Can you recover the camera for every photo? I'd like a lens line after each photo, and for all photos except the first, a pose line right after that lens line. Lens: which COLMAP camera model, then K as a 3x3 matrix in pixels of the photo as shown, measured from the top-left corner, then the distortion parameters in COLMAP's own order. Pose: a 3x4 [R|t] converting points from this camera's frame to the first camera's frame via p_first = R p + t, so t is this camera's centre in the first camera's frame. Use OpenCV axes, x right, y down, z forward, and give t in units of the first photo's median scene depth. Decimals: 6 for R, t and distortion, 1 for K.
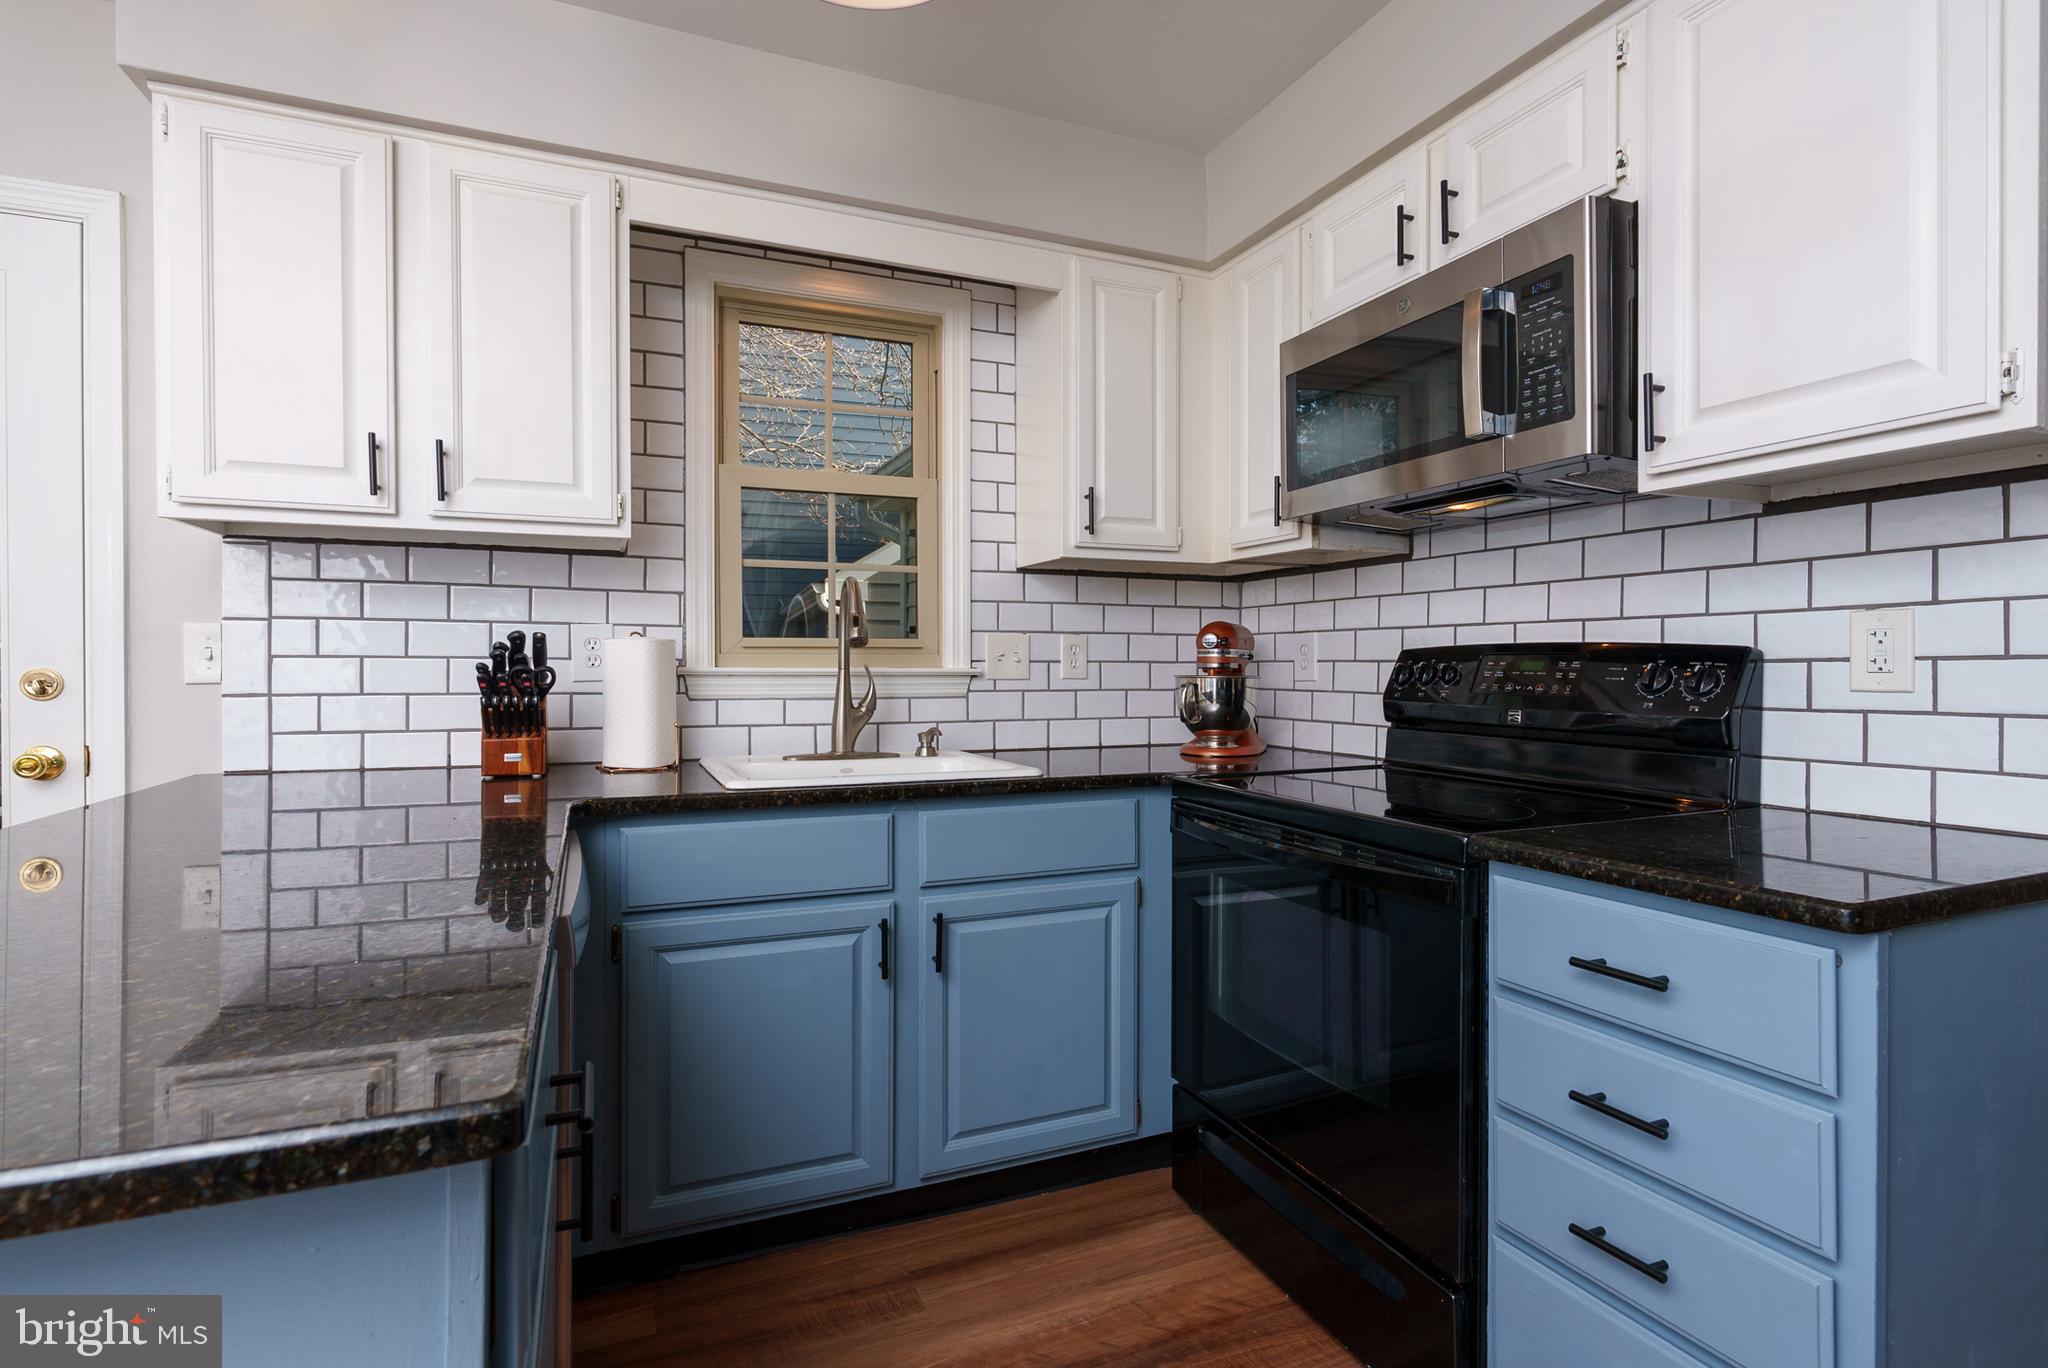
lens RADIAL K [[994.4, 0, 1034.3], [0, 994.4, 677.7], [0, 0, 1]] dist [0.000995, -0.000851]
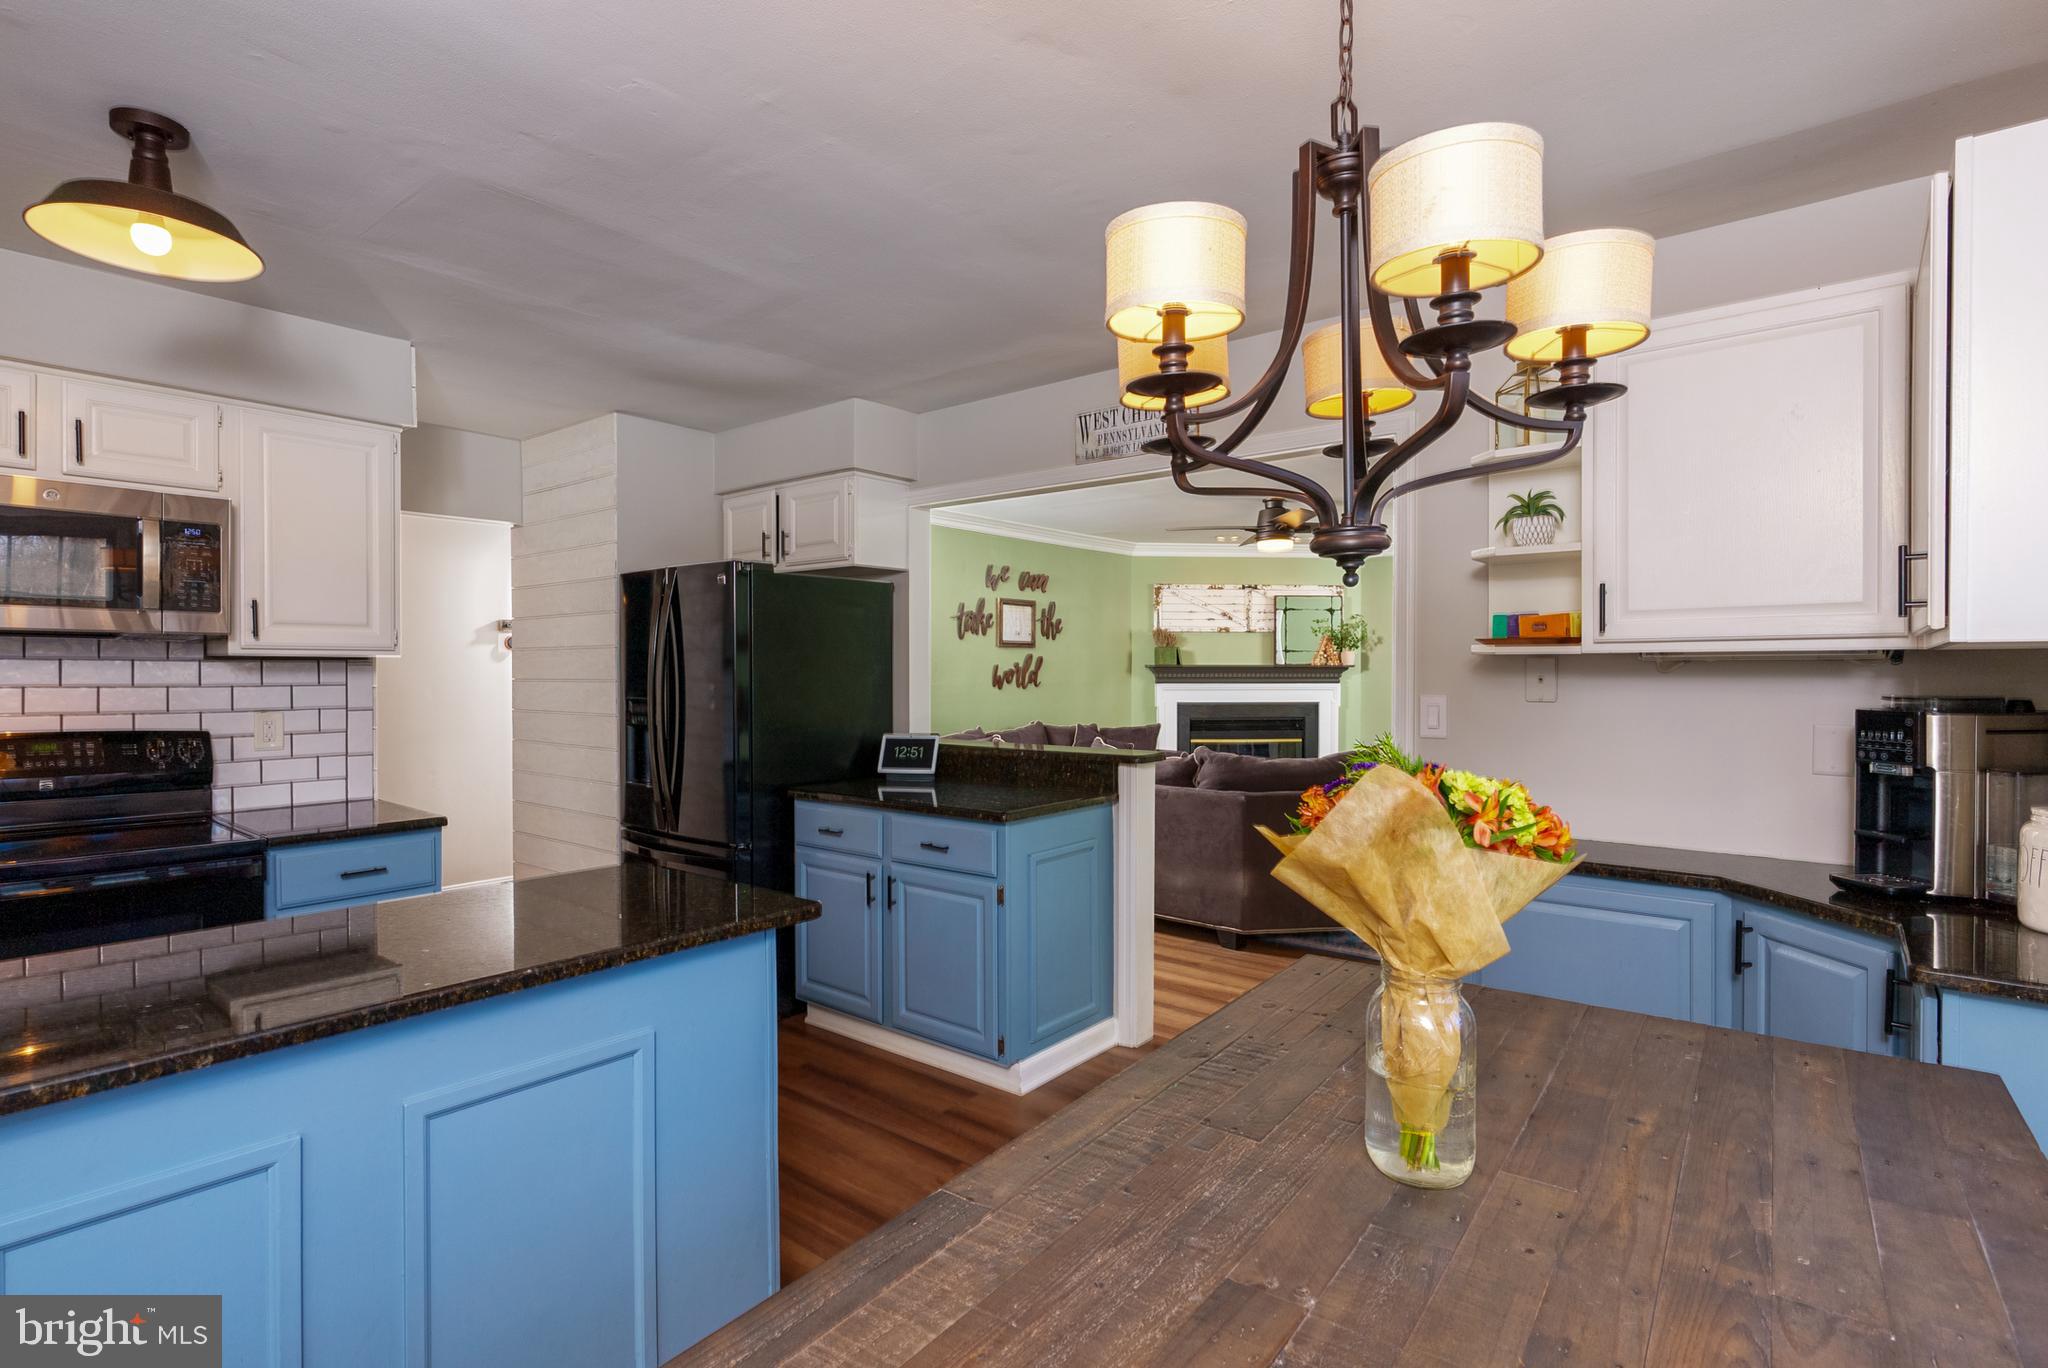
lens RADIAL K [[994.4, 0, 1072.8], [0, 994.4, 681.3], [0, 0, 1]] dist [0.000995, -0.000851]
pose [[-0.475829, -0.011736, 0.879460, -1.437548], [-0.000918, 0.999917, 0.012847, -0.125214], [-0.879537, 0.005306, -0.475800, 0.378693]]
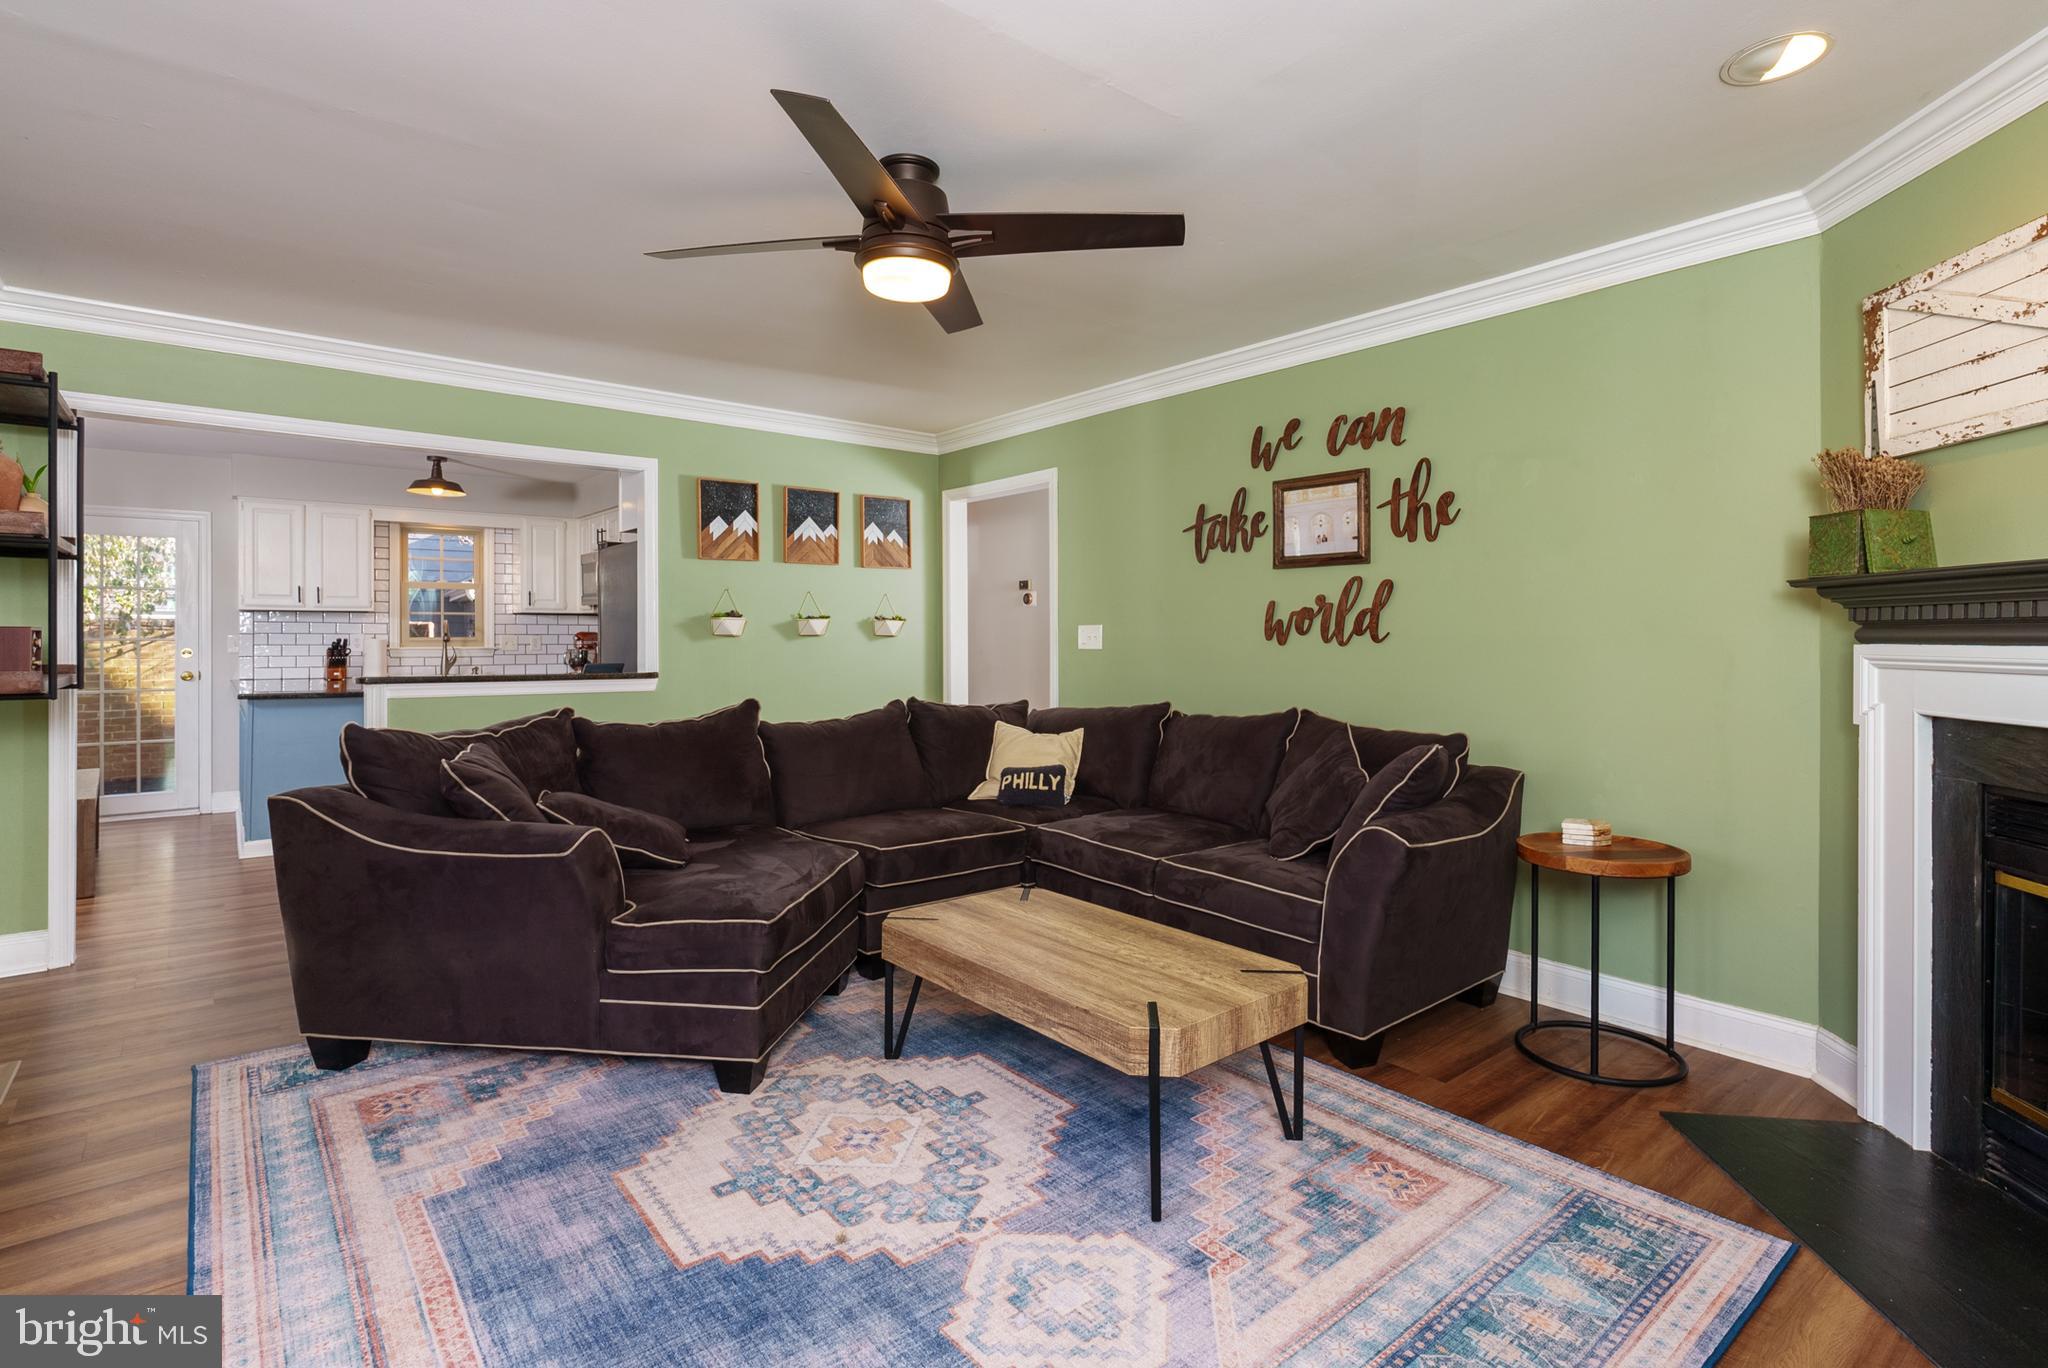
lens RADIAL K [[994.4, 0, 992.1], [0, 994.4, 629.4], [0, 0, 1]] dist [0.000995, -0.000851]
pose [[0.968326, 0.006636, 0.249599, 0.819453], [-0.004976, 0.999961, -0.007283, -0.062471], [-0.249638, 0.005811, 0.968322, -2.916040]]
